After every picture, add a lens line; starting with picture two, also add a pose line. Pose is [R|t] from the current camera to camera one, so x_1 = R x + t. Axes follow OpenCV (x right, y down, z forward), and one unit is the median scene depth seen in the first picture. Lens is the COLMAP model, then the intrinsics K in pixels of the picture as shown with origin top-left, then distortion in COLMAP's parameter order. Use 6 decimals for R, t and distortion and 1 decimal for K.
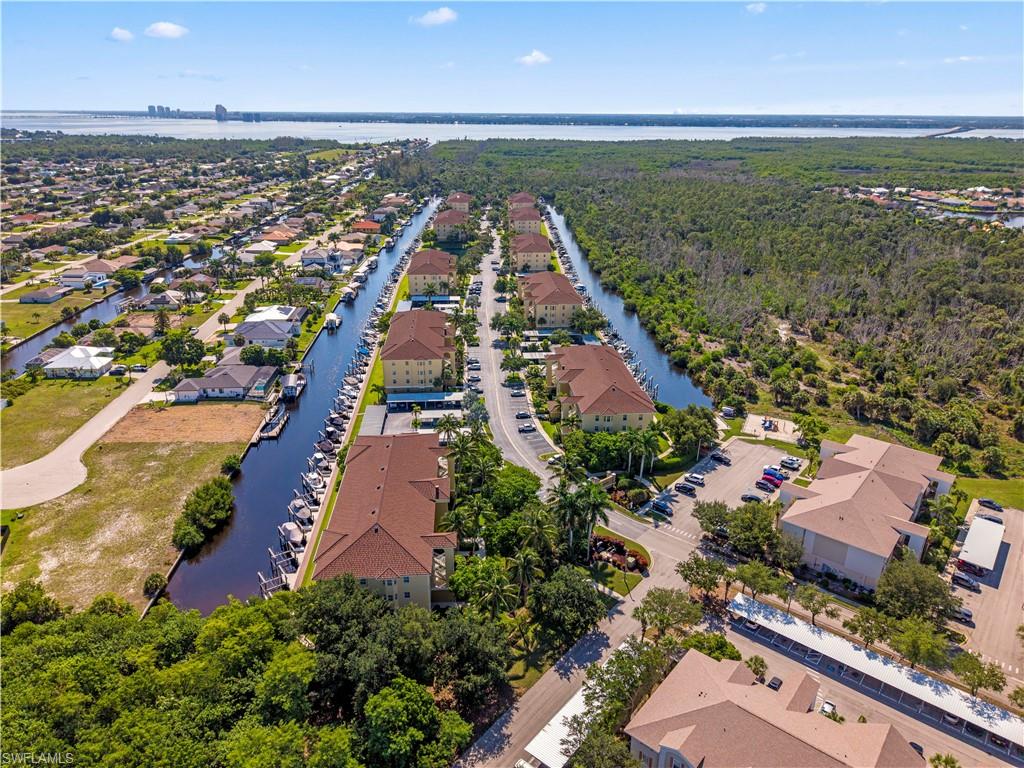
lens RADIAL K [[687.5, 0, 512.0], [0, 687.5, 384.0], [0, 0, 1]] dist [0.030342, -0.040034]
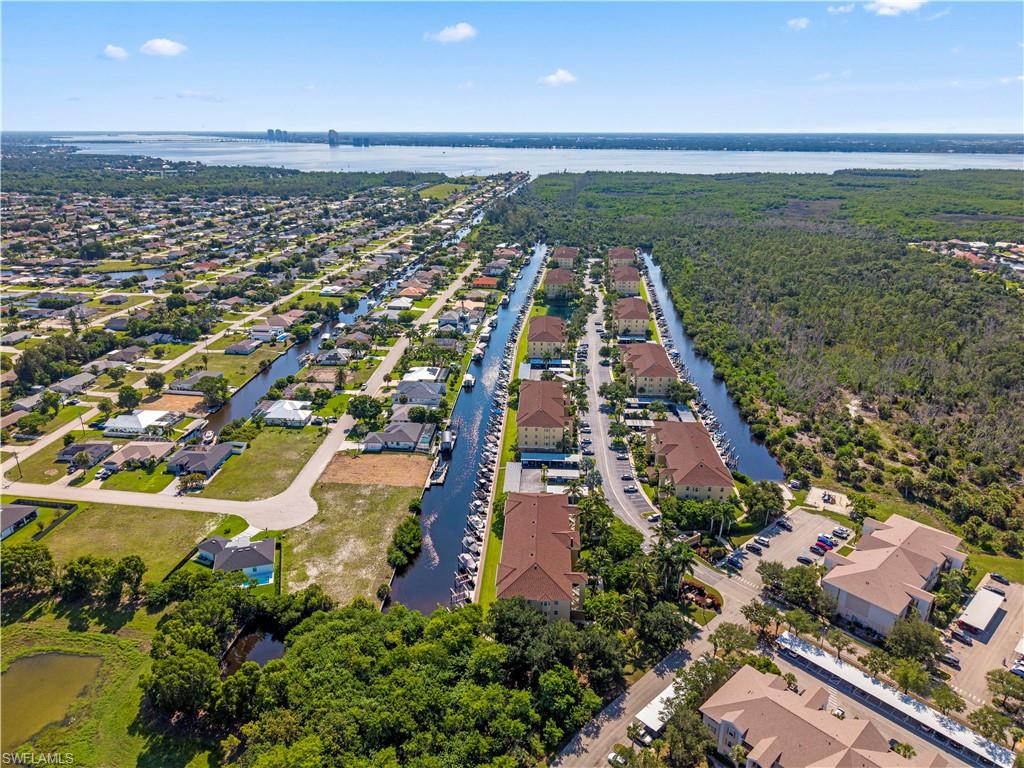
lens RADIAL K [[687.5, 0, 512.0], [0, 687.5, 384.0], [0, 0, 1]] dist [0.030342, -0.040034]
pose [[0.991512, 0.042855, -0.122746, -0.045852], [-0.045786, 0.998727, -0.021159, -0.088631], [0.121683, 0.026599, 0.992213, -0.293172]]
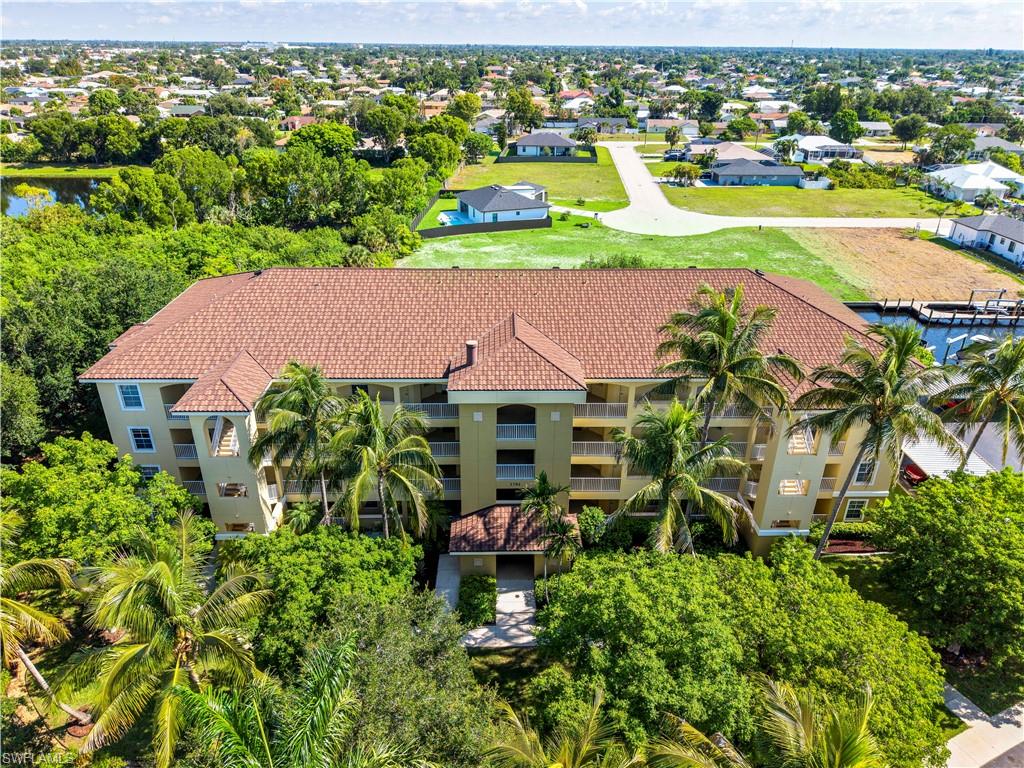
lens RADIAL K [[687.5, 0, 512.0], [0, 687.5, 384.0], [0, 0, 1]] dist [0.030342, -0.040034]
pose [[-0.053585, 0.435448, -0.898618, 0.108893], [-0.384323, 0.821596, 0.421042, 0.020753], [0.921642, 0.367921, 0.123327, 0.630816]]
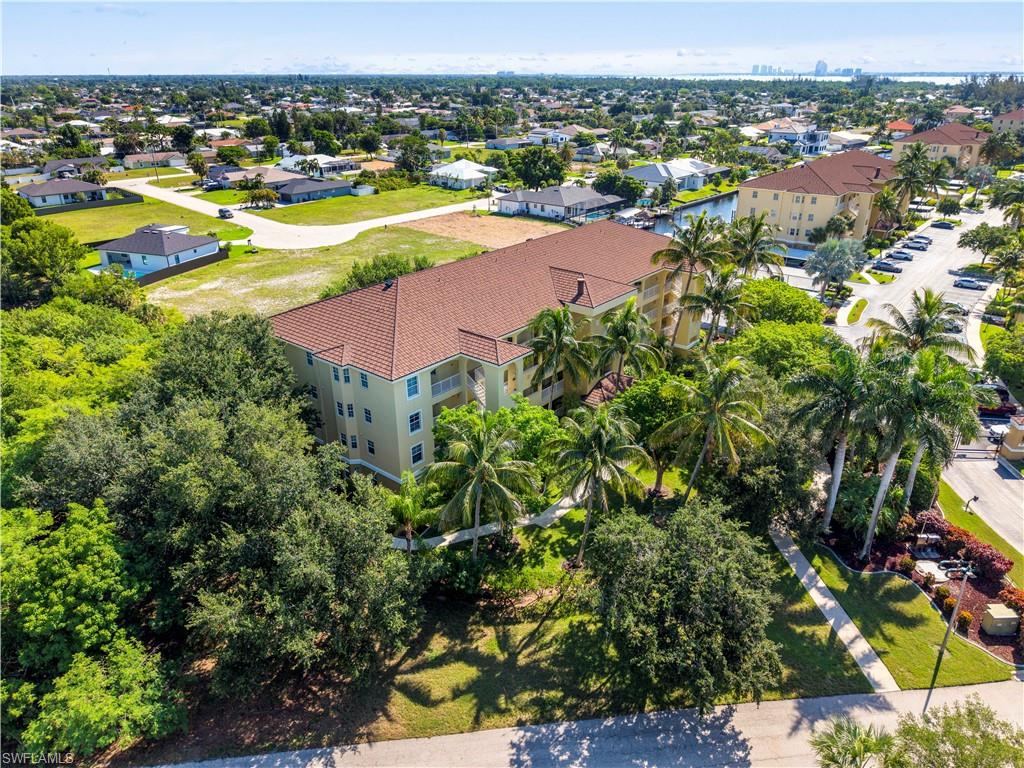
lens RADIAL K [[687.5, 0, 512.0], [0, 687.5, 384.0], [0, 0, 1]] dist [0.030342, -0.040034]
pose [[0.716288, 0.279437, -0.639411, 0.119259], [-0.255548, 0.957706, 0.132266, 0.108834], [0.649328, 0.068659, 0.757403, 0.389133]]
